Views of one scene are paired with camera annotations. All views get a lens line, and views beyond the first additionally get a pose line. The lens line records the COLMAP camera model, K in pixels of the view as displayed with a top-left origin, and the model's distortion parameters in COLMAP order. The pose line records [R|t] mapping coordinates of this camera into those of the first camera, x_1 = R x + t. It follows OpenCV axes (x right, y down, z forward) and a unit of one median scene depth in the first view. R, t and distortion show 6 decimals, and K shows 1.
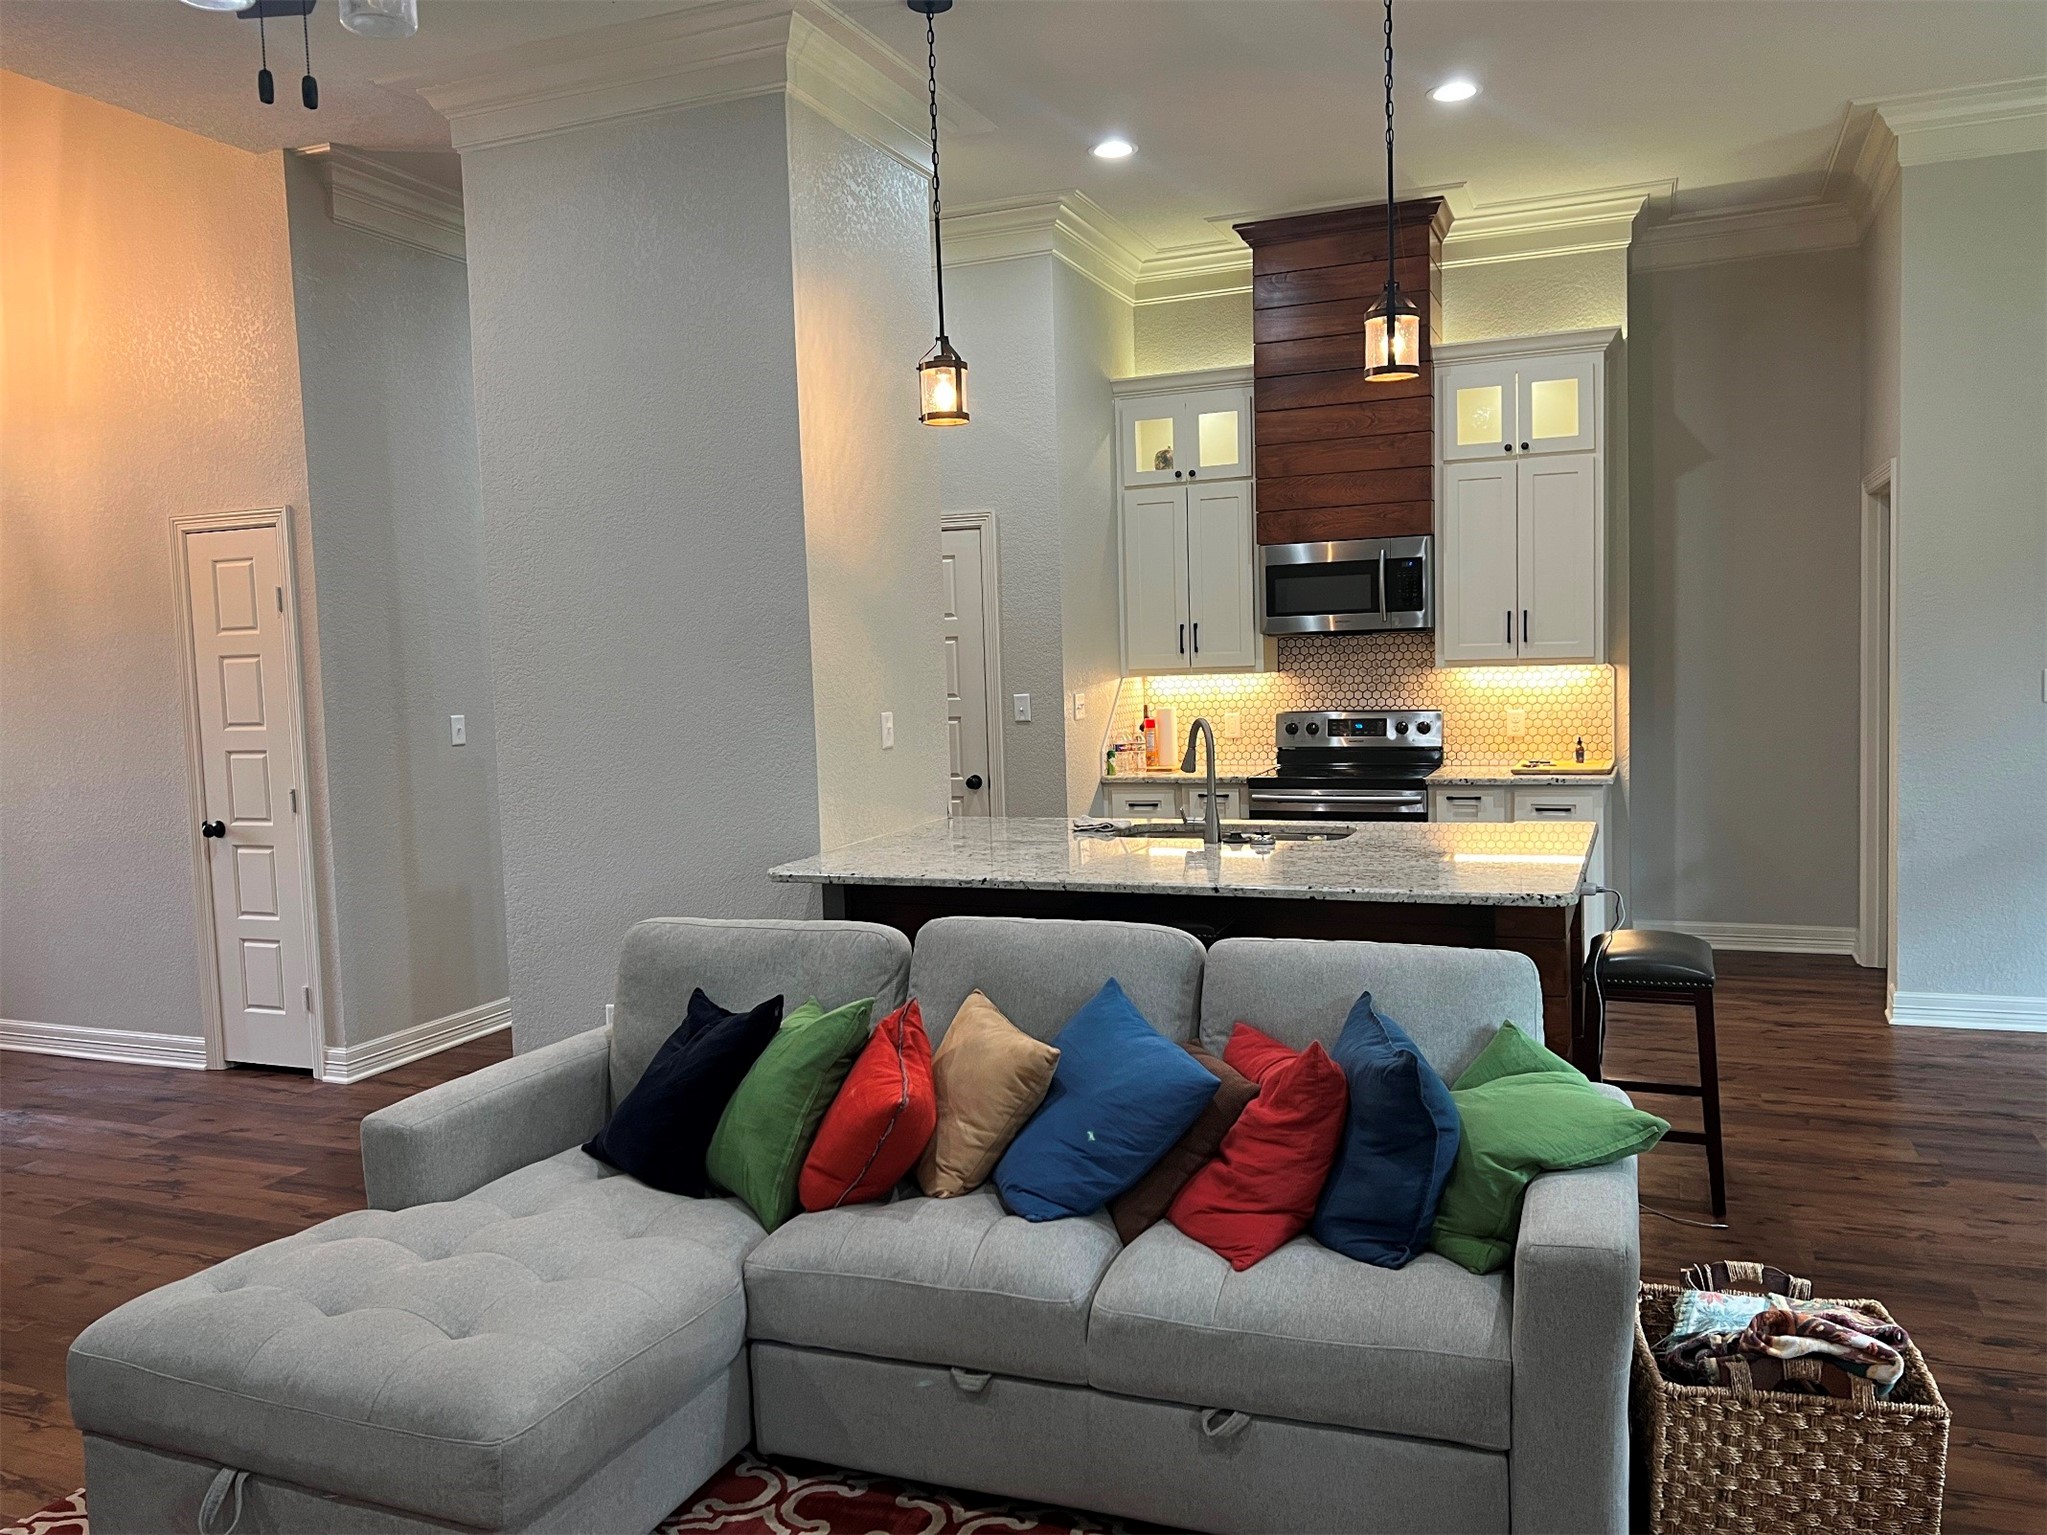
lens RADIAL K [[1529.8, 0, 1023.9], [0, 1529.8, 758.4], [0, 0, 1]] dist [0.044900, -0.052904]
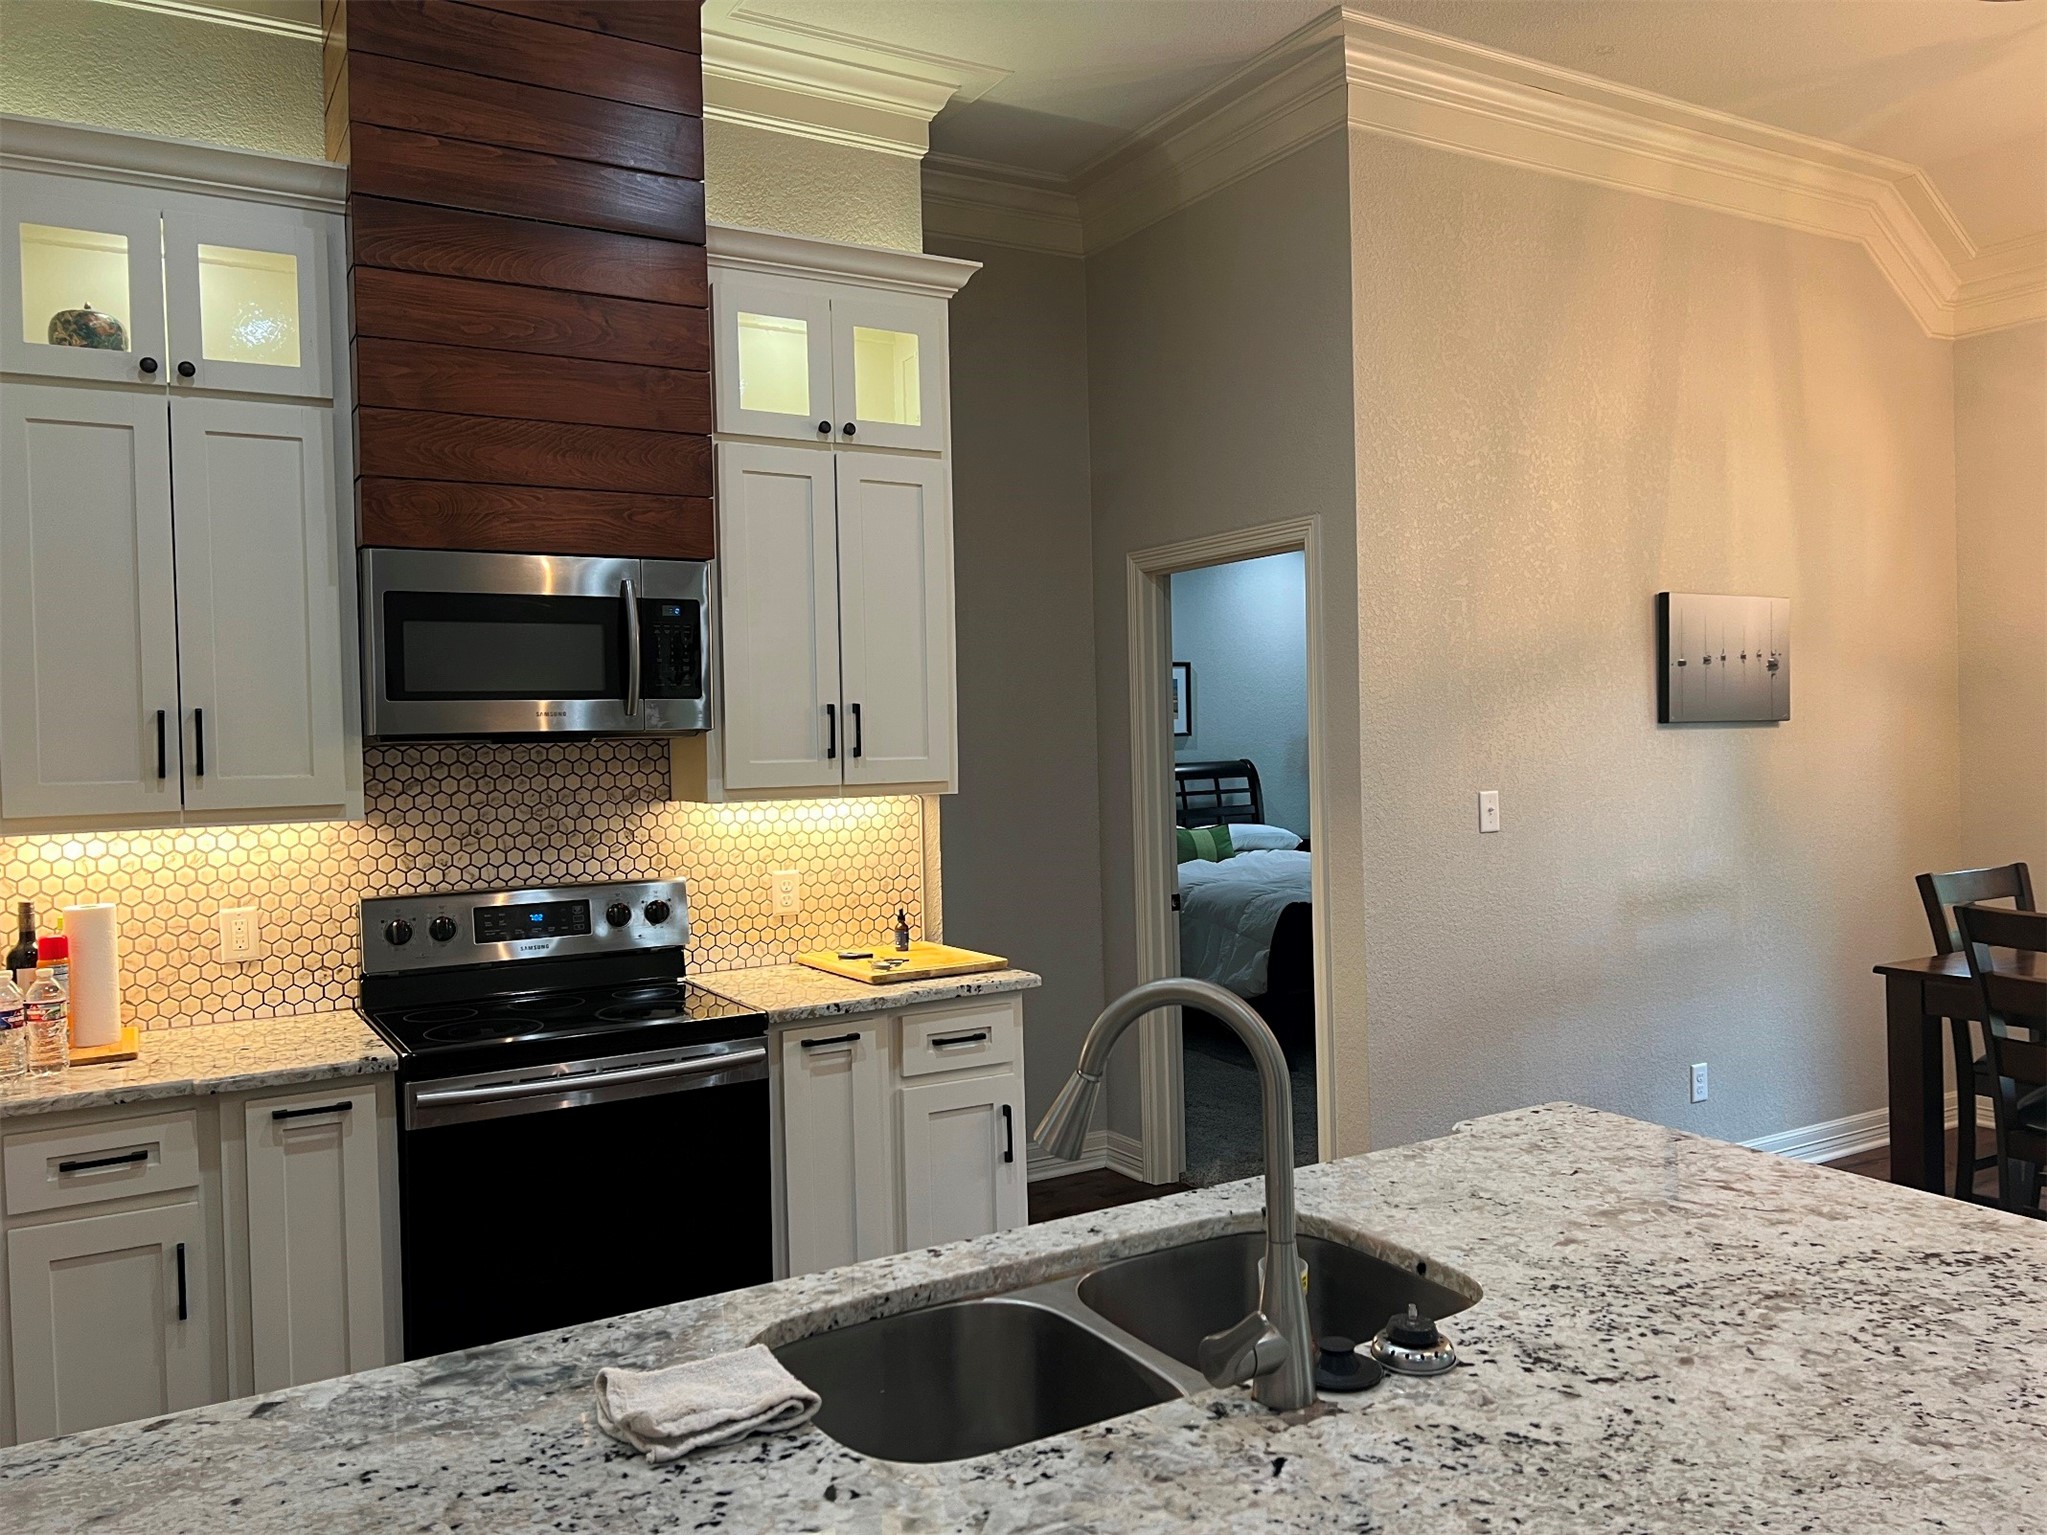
lens RADIAL K [[1529.8, 0, 1023.9], [0, 1529.8, 758.4], [0, 0, 1]] dist [0.044900, -0.052904]
pose [[0.606896, 0.004054, 0.794771, -0.098510], [0.061244, 0.996775, -0.051851, -0.038659], [-0.792418, 0.080143, 0.604690, 0.564172]]
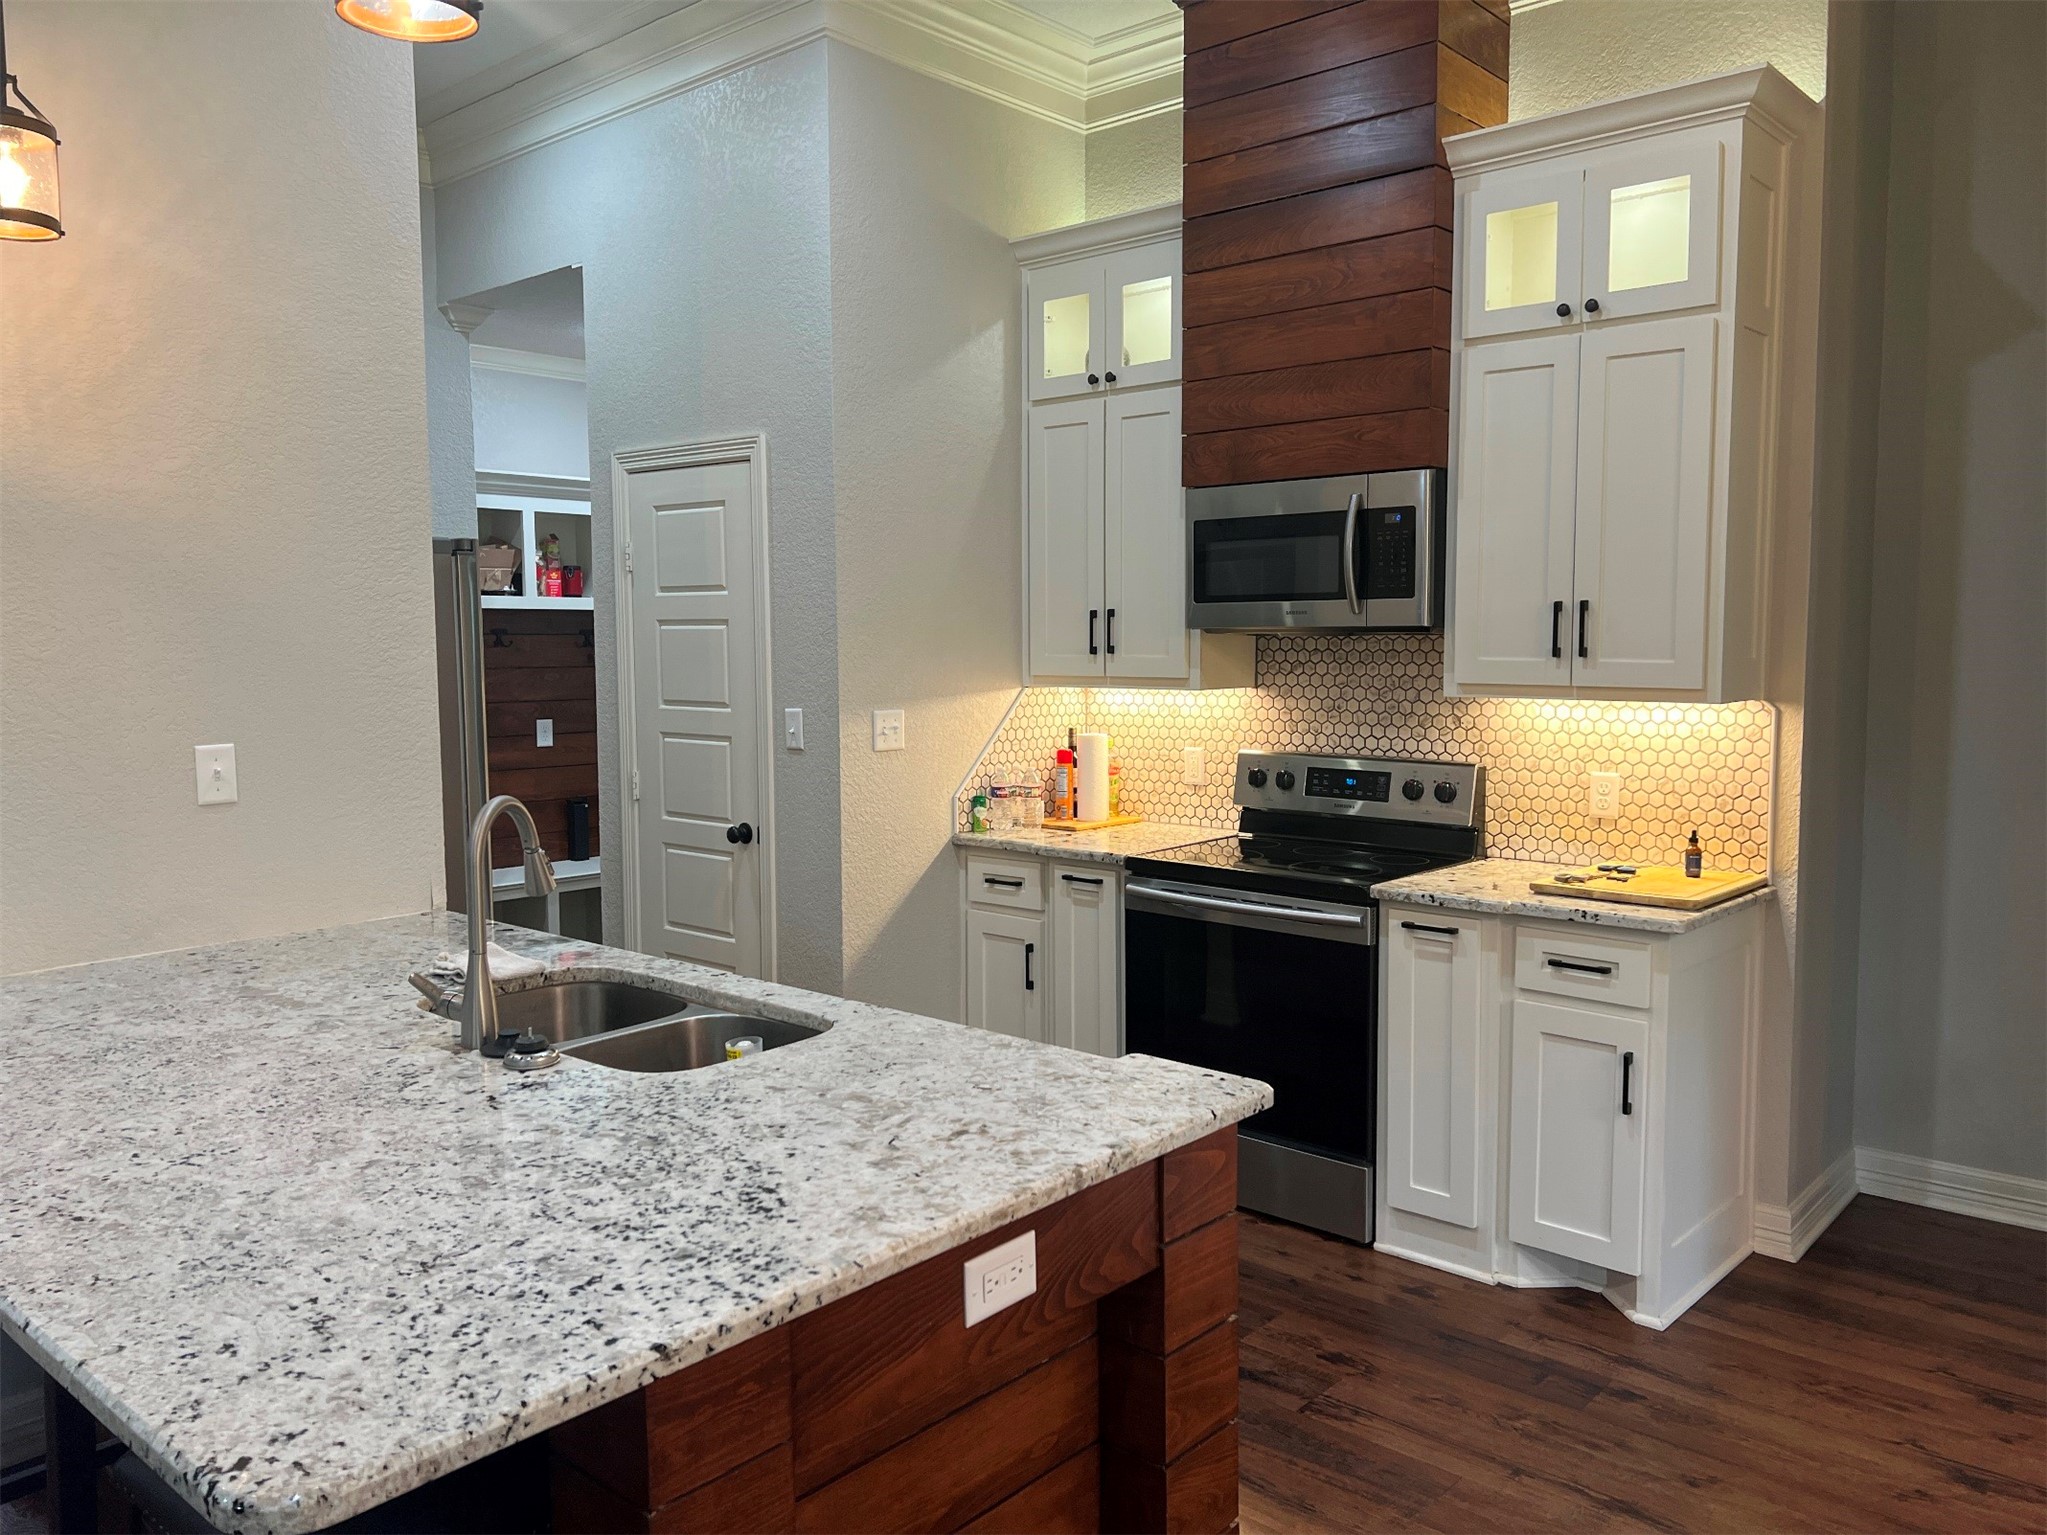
lens RADIAL K [[1534.6, 0, 1042.8], [0, 1534.6, 746.8], [0, 0, 1]] dist [0.079861, -0.165684]
pose [[0.946640, 0.052624, -0.317969, 0.305743], [-0.049274, 0.998613, 0.018577, -0.041710], [0.318505, -0.001918, 0.947919, 0.381535]]
